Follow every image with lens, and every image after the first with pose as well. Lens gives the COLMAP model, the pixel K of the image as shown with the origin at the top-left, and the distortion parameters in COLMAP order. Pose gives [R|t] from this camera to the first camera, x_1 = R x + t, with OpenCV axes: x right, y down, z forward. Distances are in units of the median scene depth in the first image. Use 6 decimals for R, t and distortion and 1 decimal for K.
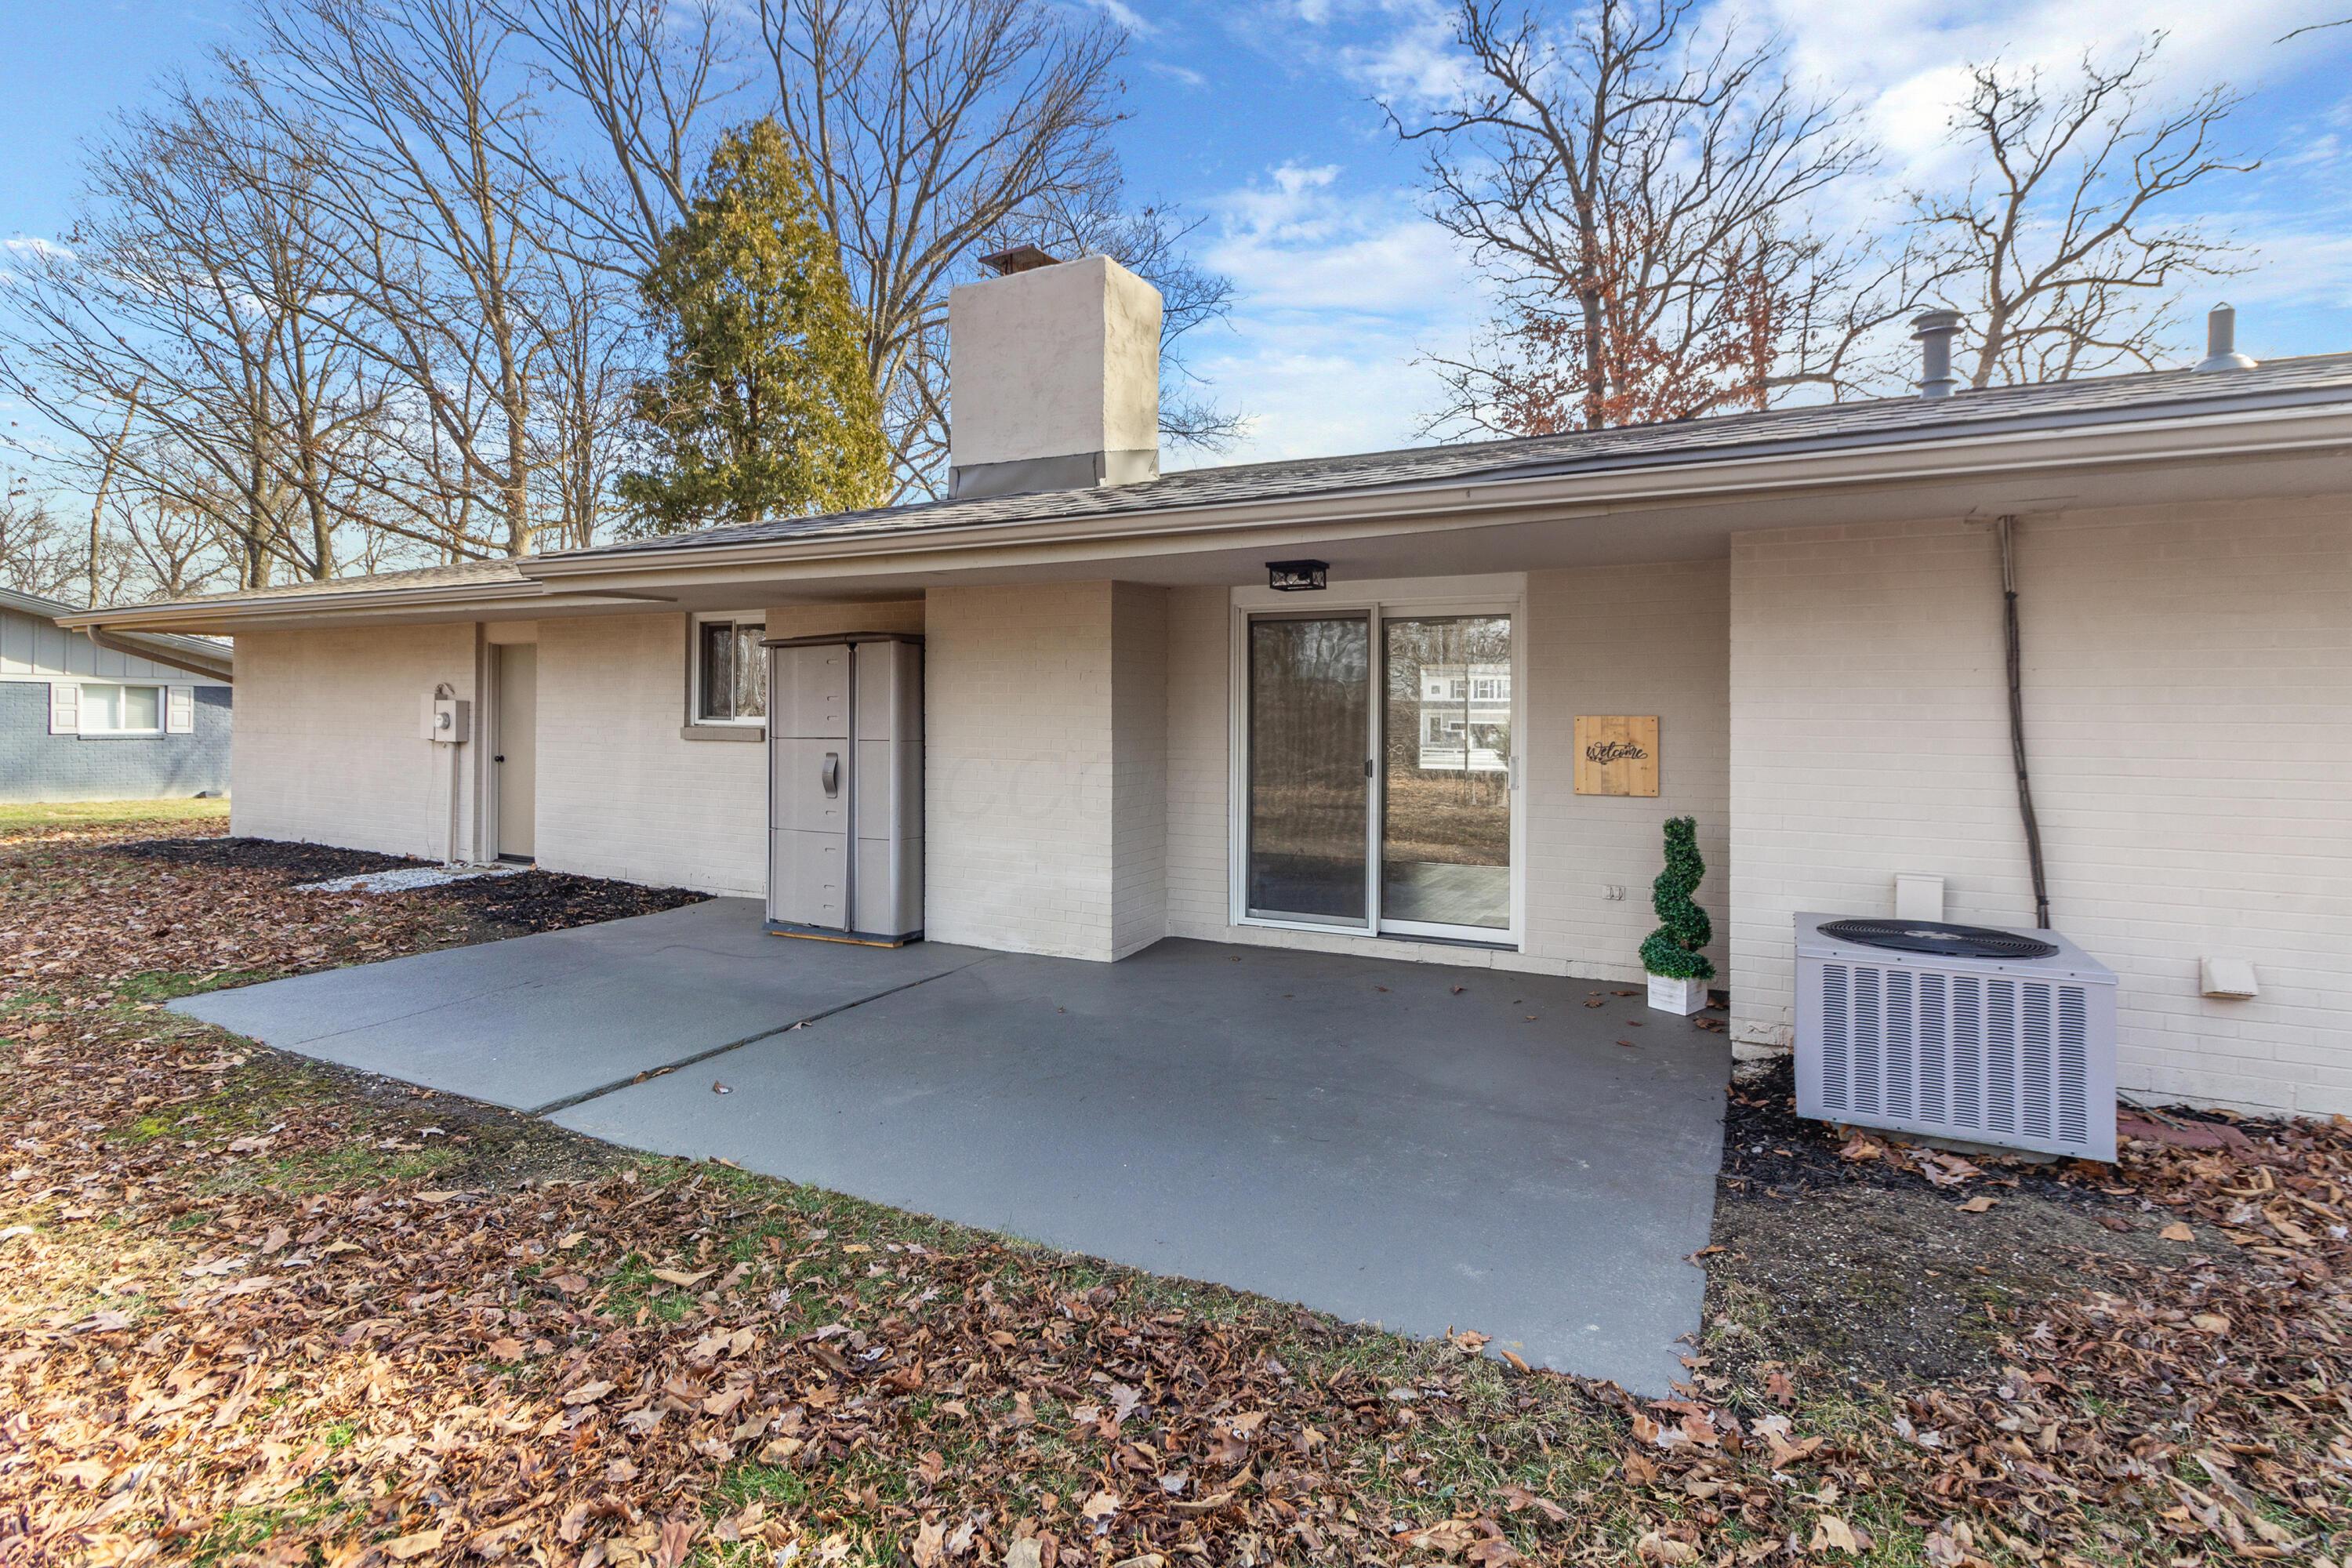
lens RADIAL K [[1151.9, 0, 1176.6], [0, 1151.9, 700.6], [0, 0, 1]] dist [-0.001240, -0.000082]
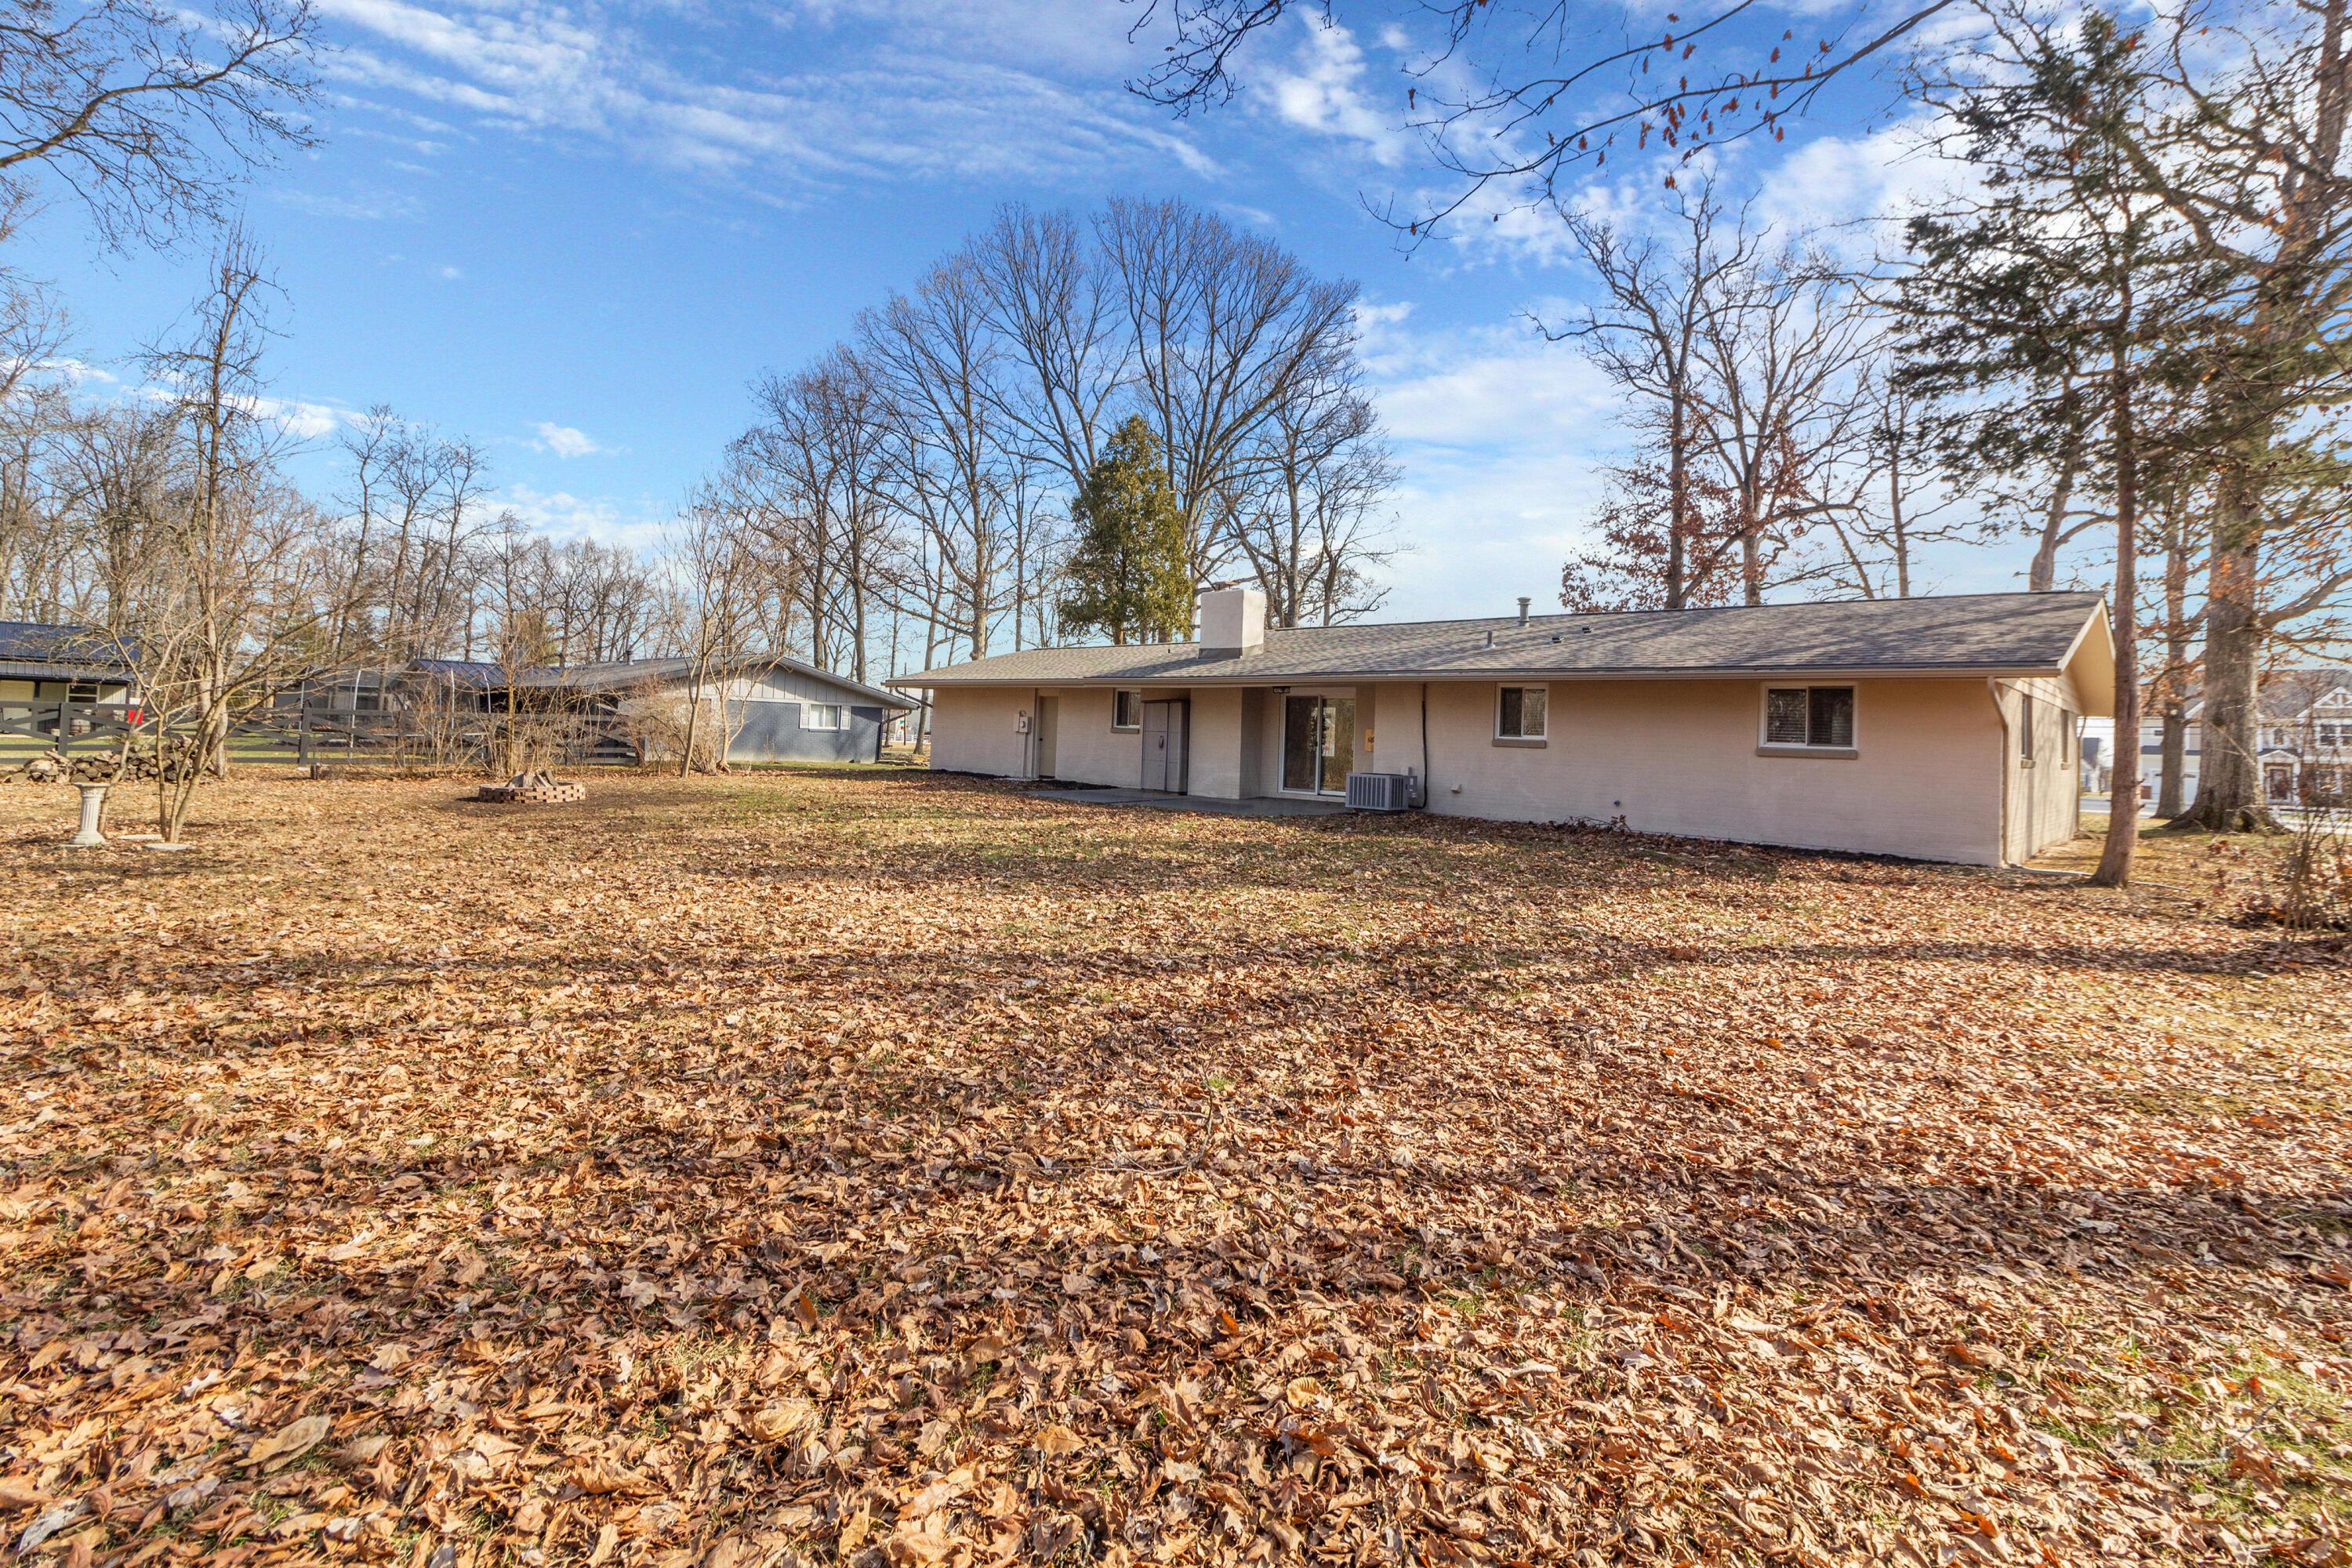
lens RADIAL K [[1151.9, 0, 1176.6], [0, 1151.9, 700.6], [0, 0, 1]] dist [-0.001240, -0.000082]
pose [[0.961438, 0.018026, -0.274432, 0.157889], [-0.024438, 0.999502, -0.019961, 0.002382], [0.273936, 0.025898, 0.961399, -0.528065]]
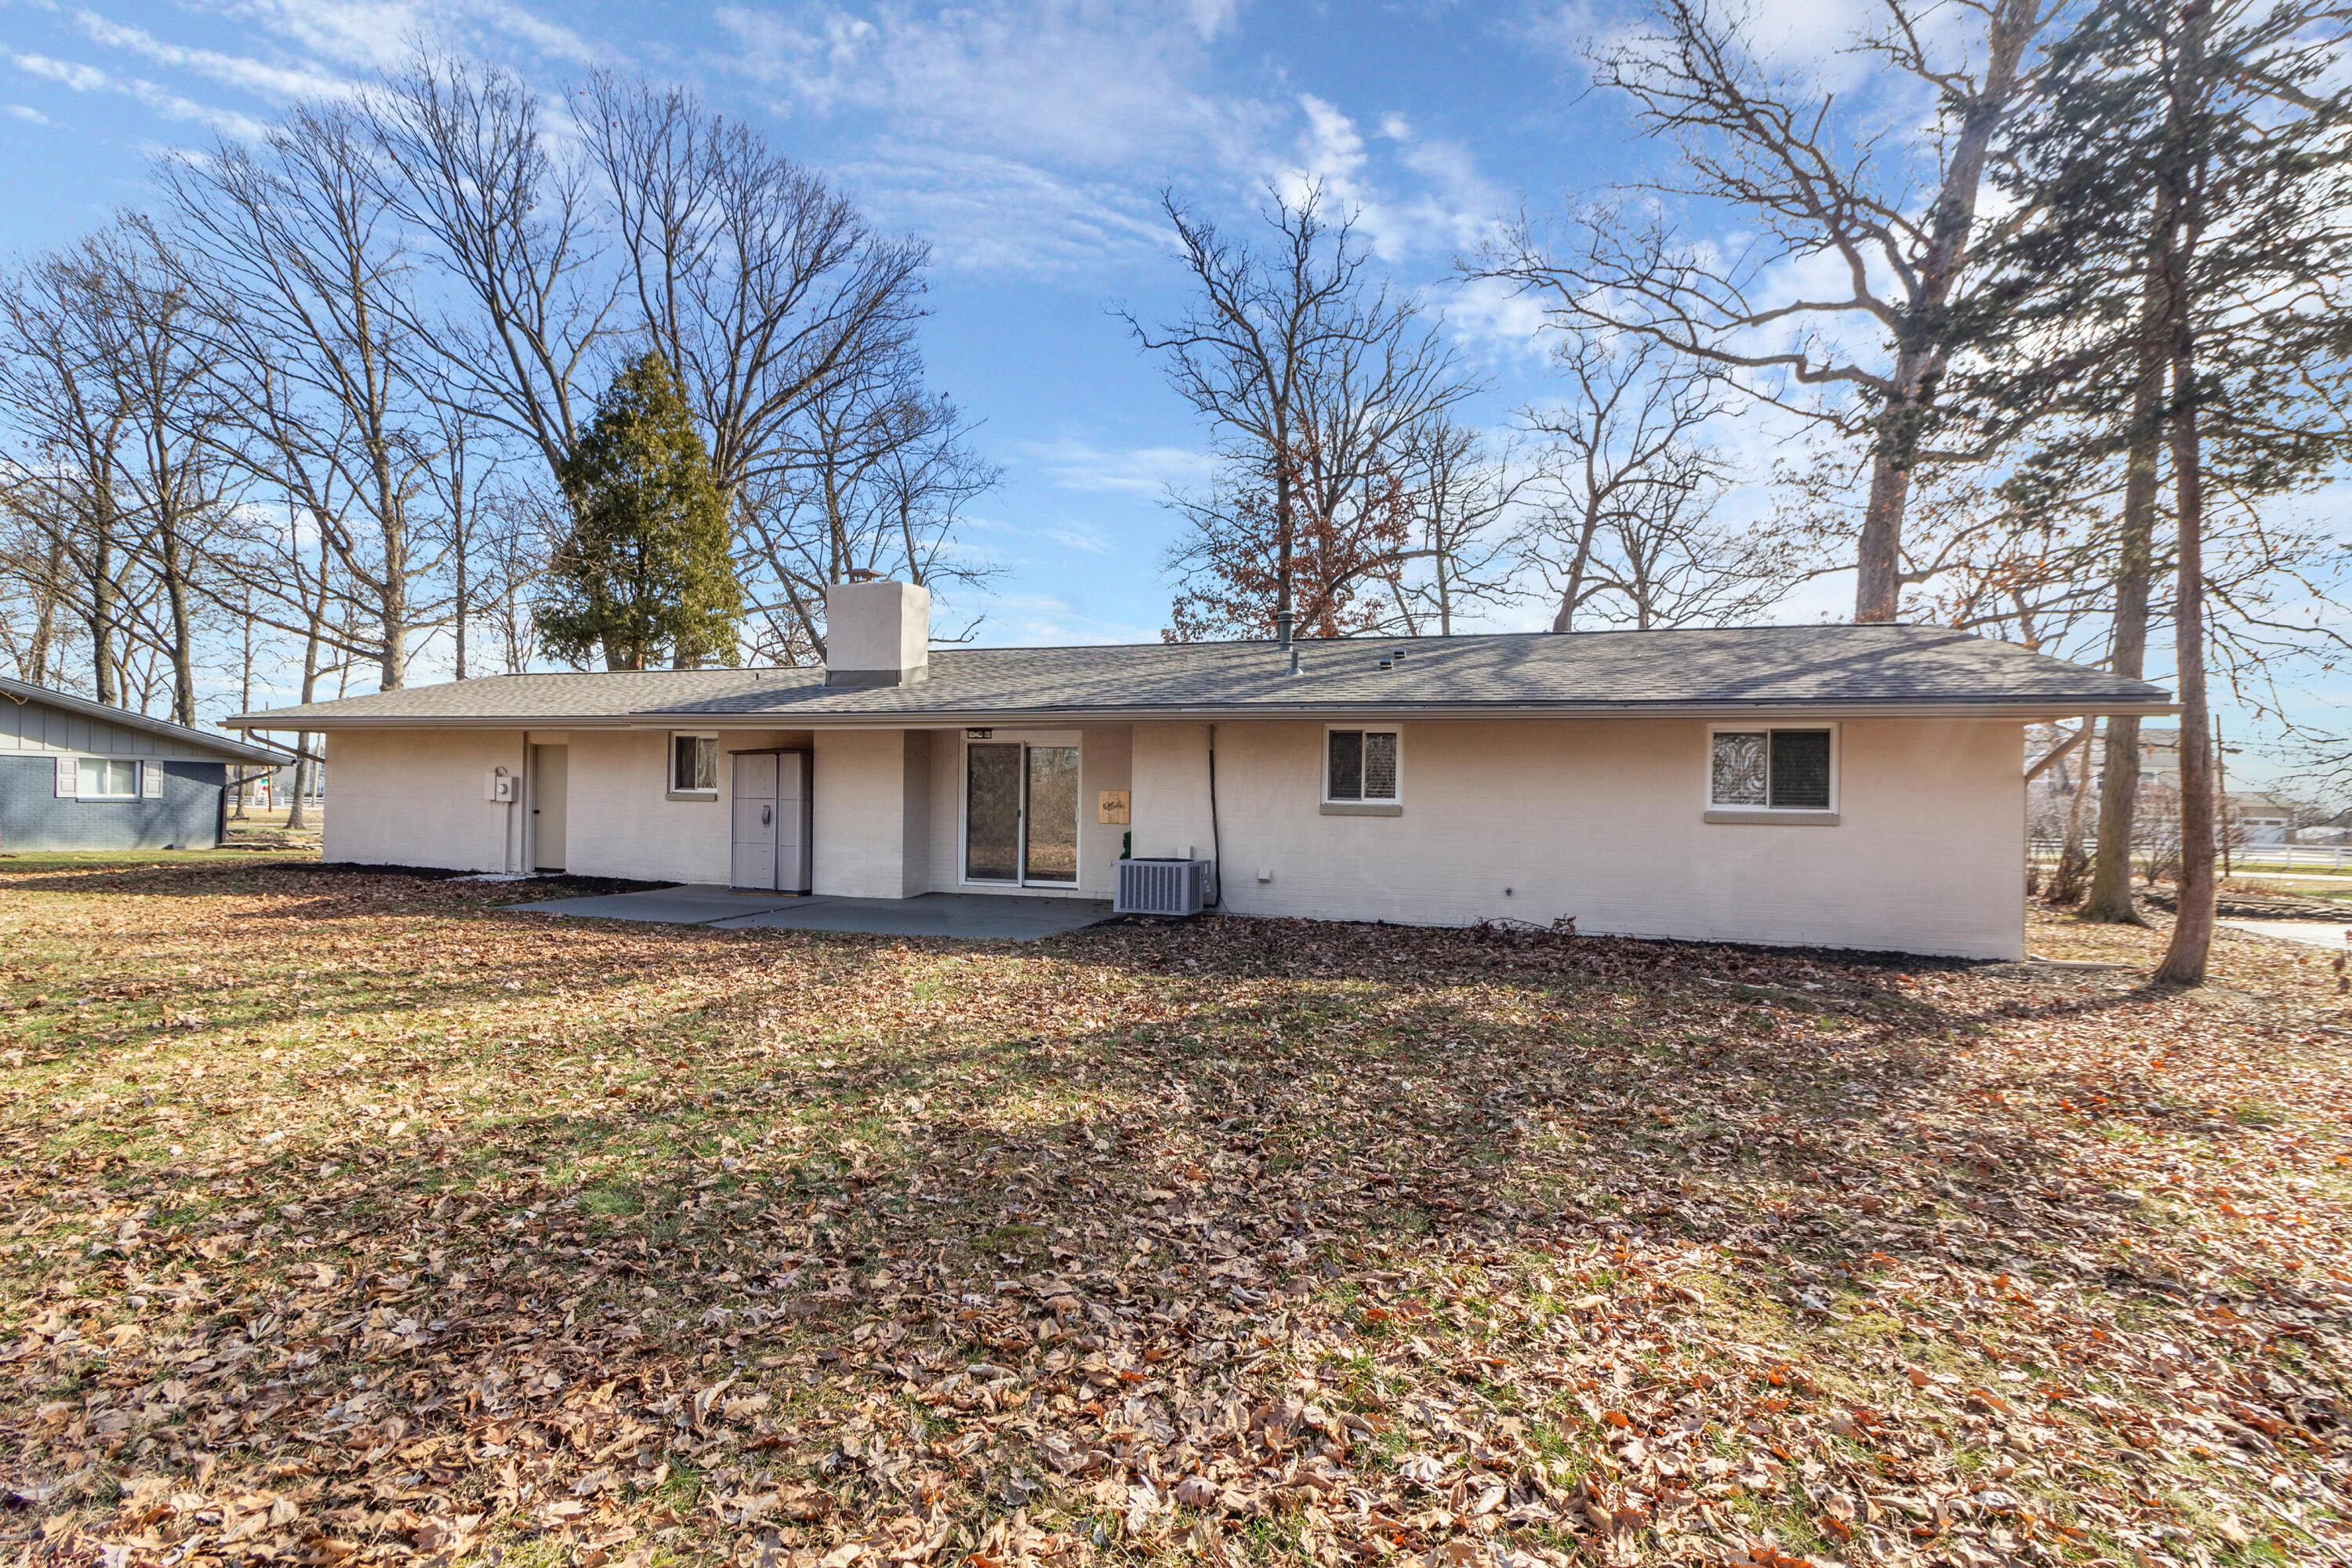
lens RADIAL K [[1133.7, 0, 1172.7], [0, 1133.7, 801.6], [0, 0, 1]] dist [0.000295, 0.000465]
pose [[0.986381, 0.008635, 0.164252, 0.022594], [-0.011493, 0.999798, 0.016460, -0.000964], [-0.164077, -0.018123, 0.986281, -0.288363]]
